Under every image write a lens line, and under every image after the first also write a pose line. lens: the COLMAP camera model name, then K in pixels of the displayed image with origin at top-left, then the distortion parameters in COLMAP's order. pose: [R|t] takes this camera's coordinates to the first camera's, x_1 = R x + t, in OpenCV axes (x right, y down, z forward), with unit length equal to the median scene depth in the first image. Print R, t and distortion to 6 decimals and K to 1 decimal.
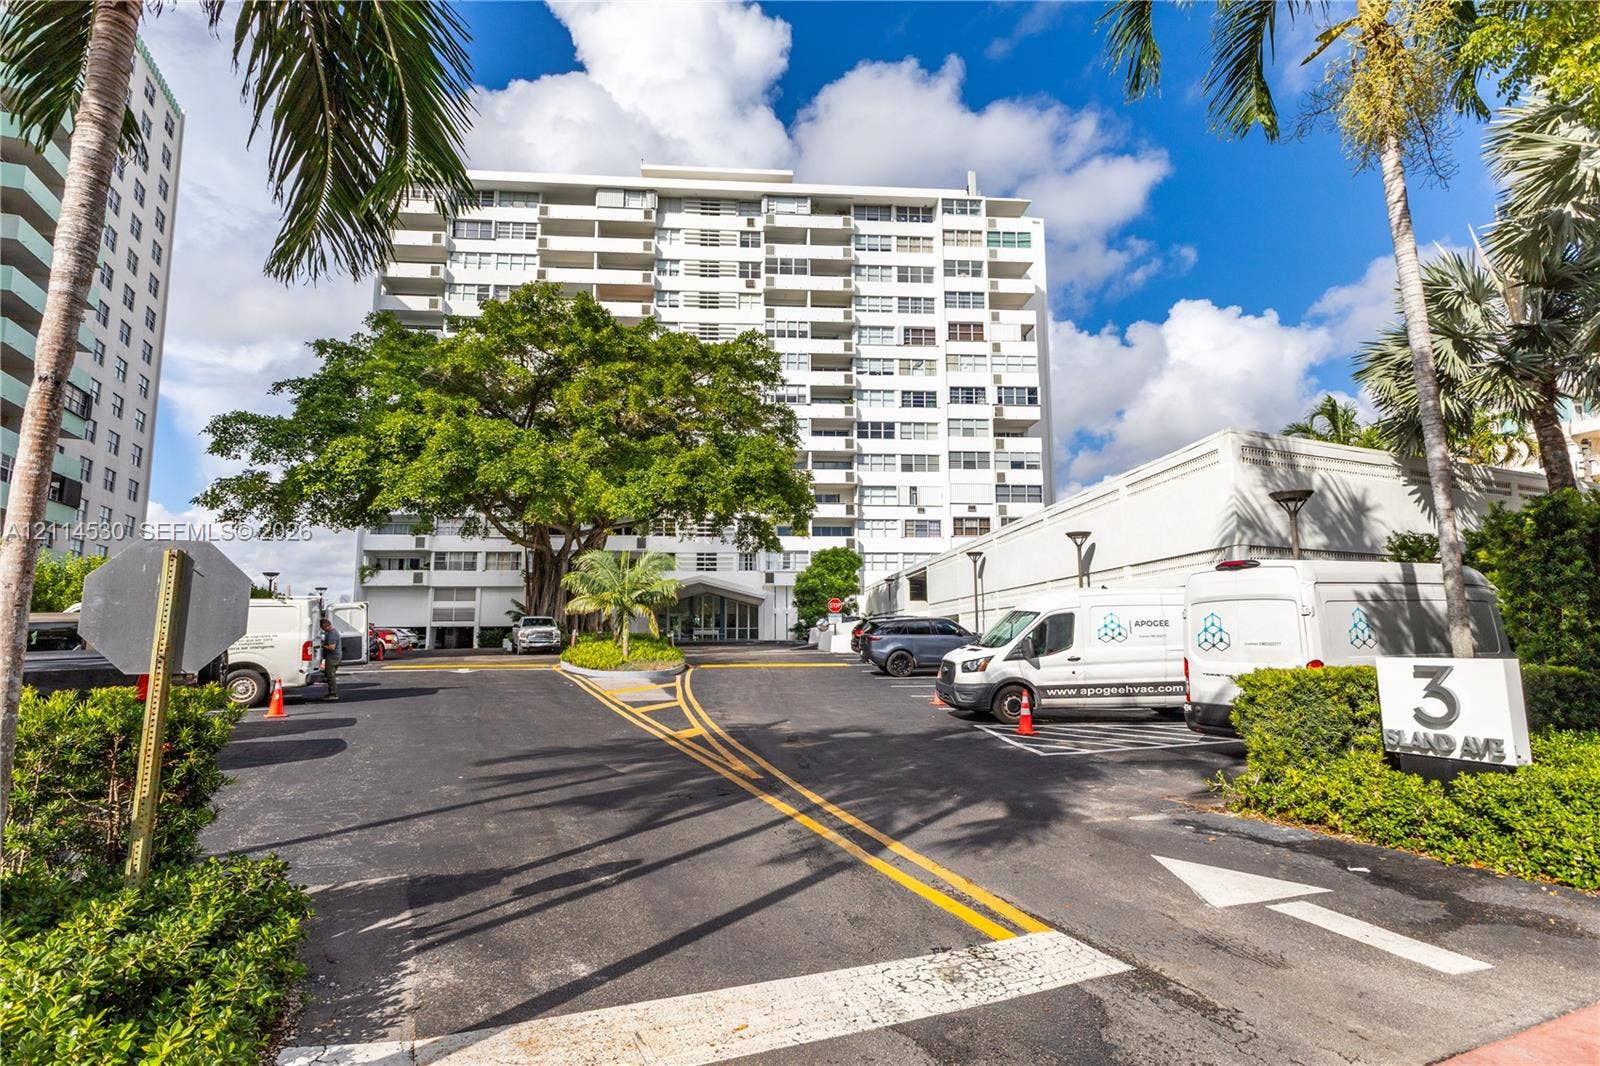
lens RADIAL K [[800.9, 0, 805.2], [0, 800.9, 533.2], [0, 0, 1]] dist [0.007980, -0.000874]
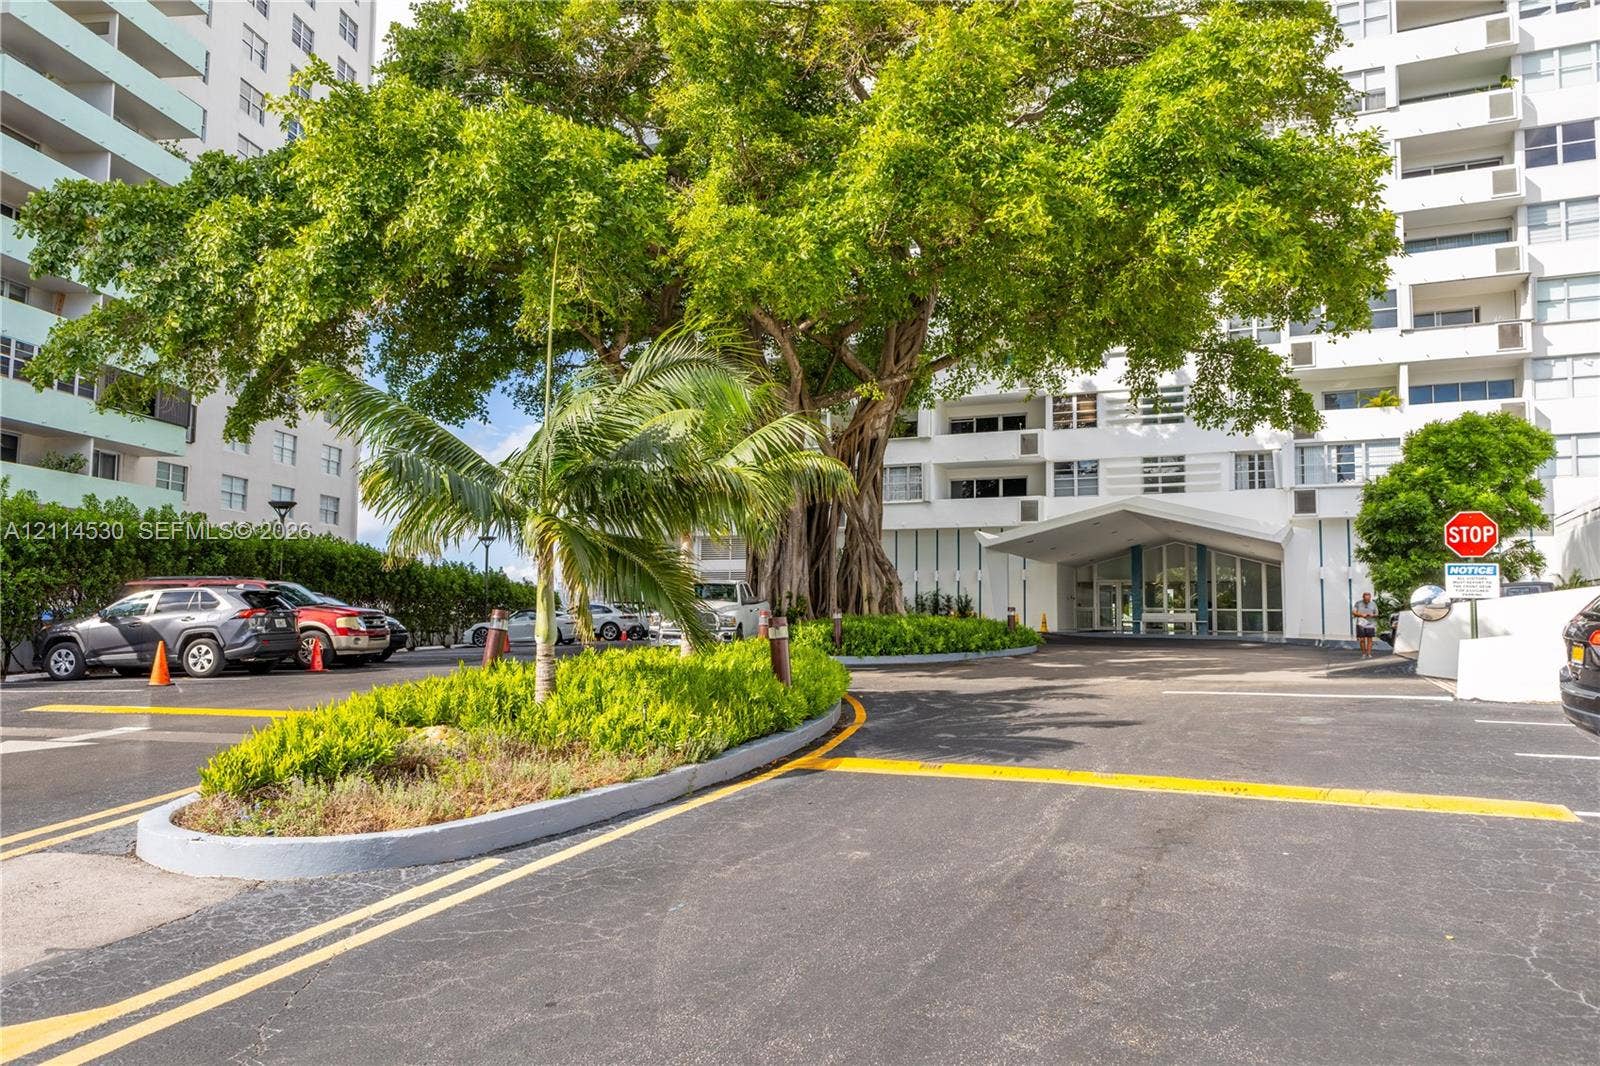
lens RADIAL K [[1104.1, 0, 796.7], [0, 1104.1, 531.9], [0, 0, 1]] dist [0.023165, -0.017385]
pose [[0.872607, -0.024480, -0.487810, 0.011216], [0.048669, 0.998130, 0.036972, 0.034855], [0.485993, -0.056003, 0.872167, 0.299121]]
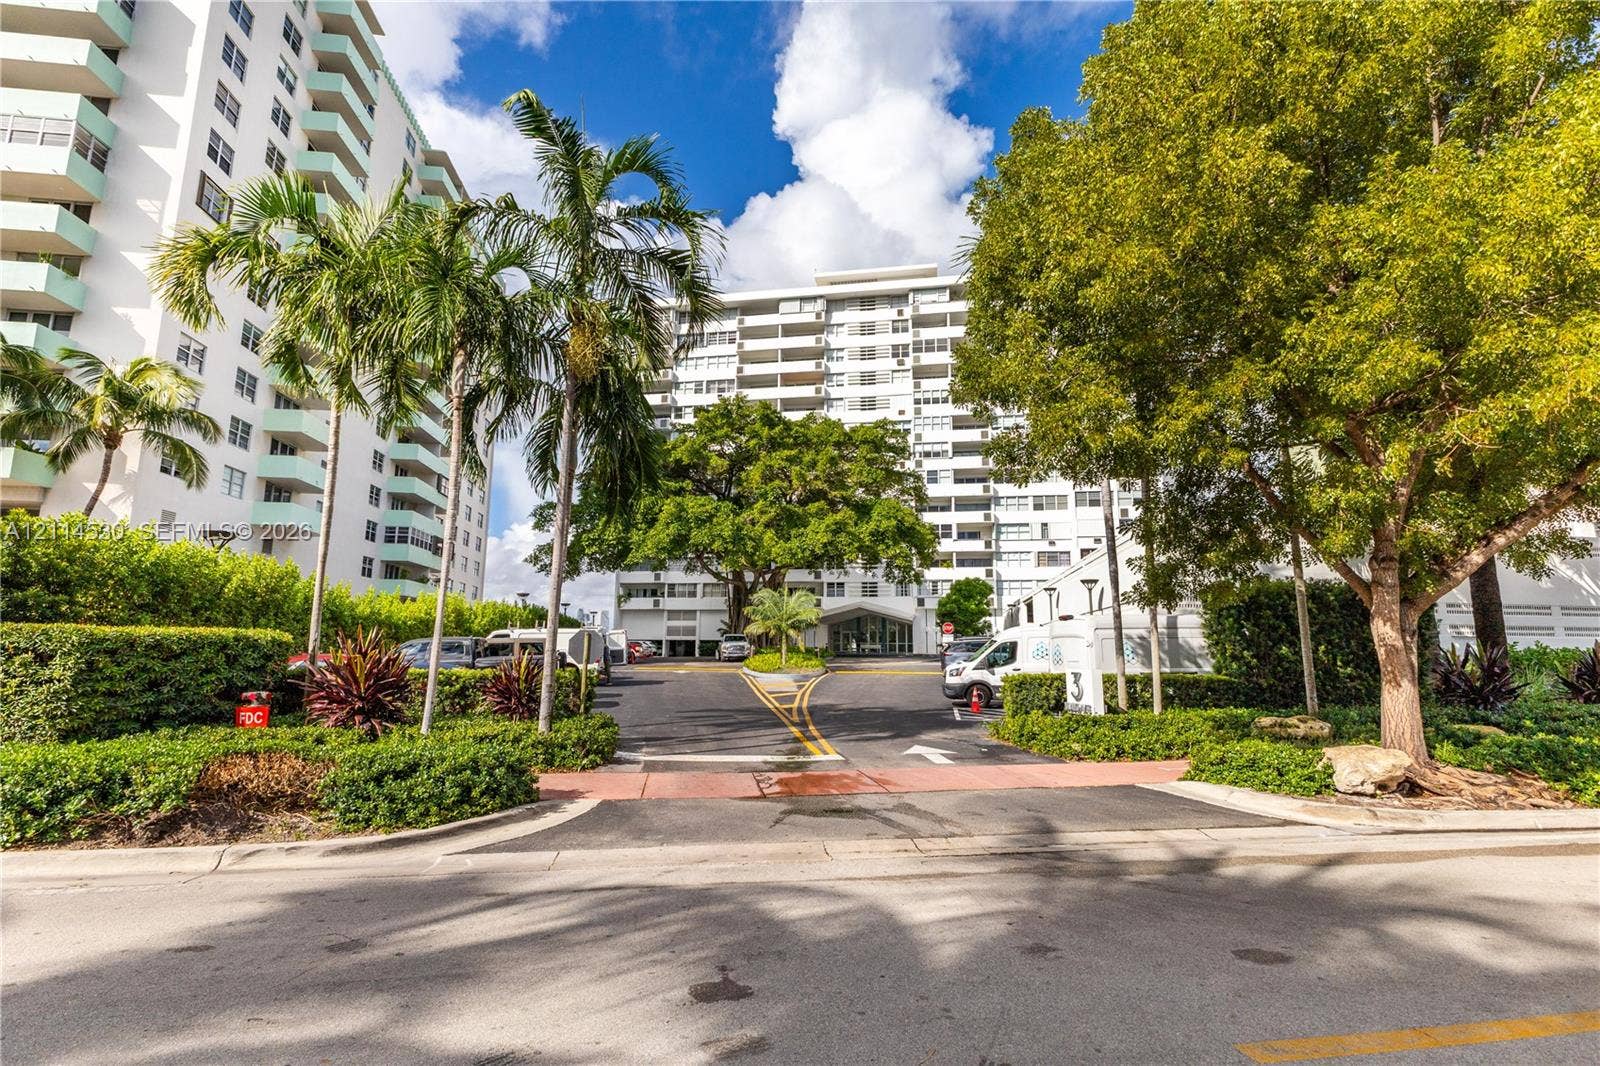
lens RADIAL K [[728.7, 0, 801.4], [0, 728.7, 530.3], [0, 0, 1]] dist [-0.001994, -0.000073]
pose [[0.967290, -0.028436, -0.252075, 0.062164], [0.020154, 0.999171, -0.035377, -0.017921], [0.252872, 0.029140, 0.967061, -0.119884]]
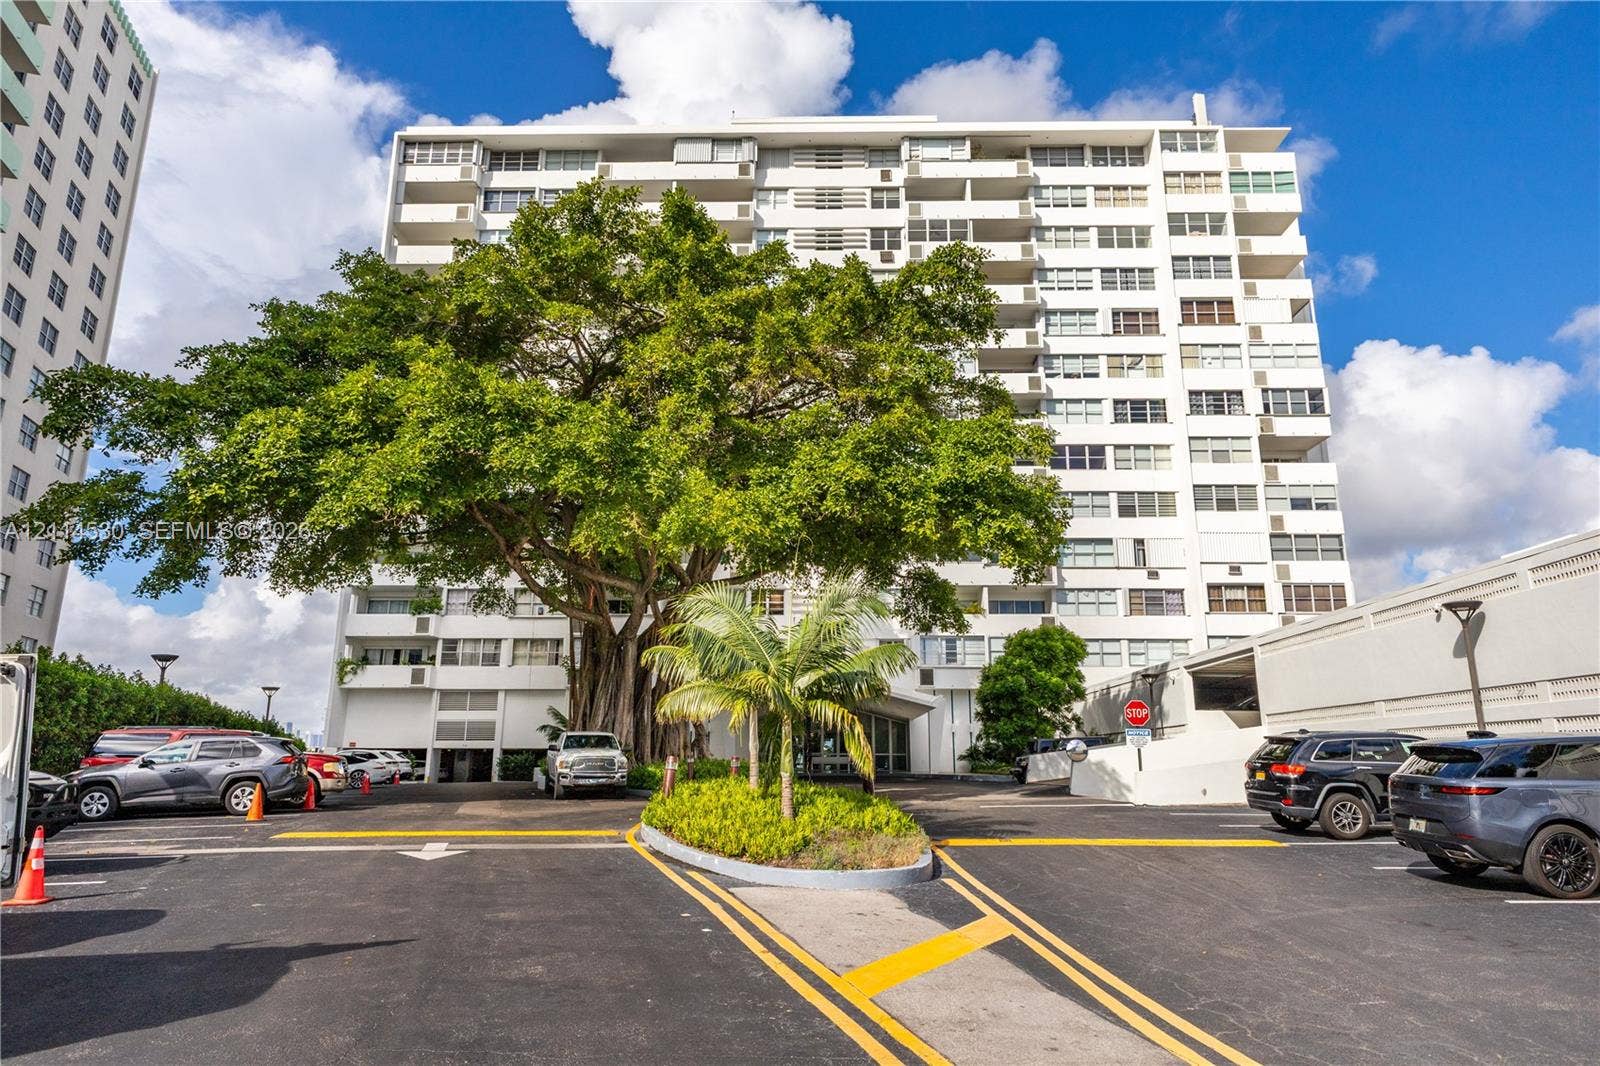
lens RADIAL K [[965.4, 0, 804.2], [0, 965.4, 535.5], [0, 0, 1]] dist [-0.006307, -0.001001]
pose [[0.995365, -0.013805, -0.095171, -0.067381], [0.003847, 0.994567, -0.104028, 0.021835], [0.096090, 0.103180, 0.990010, 0.188787]]
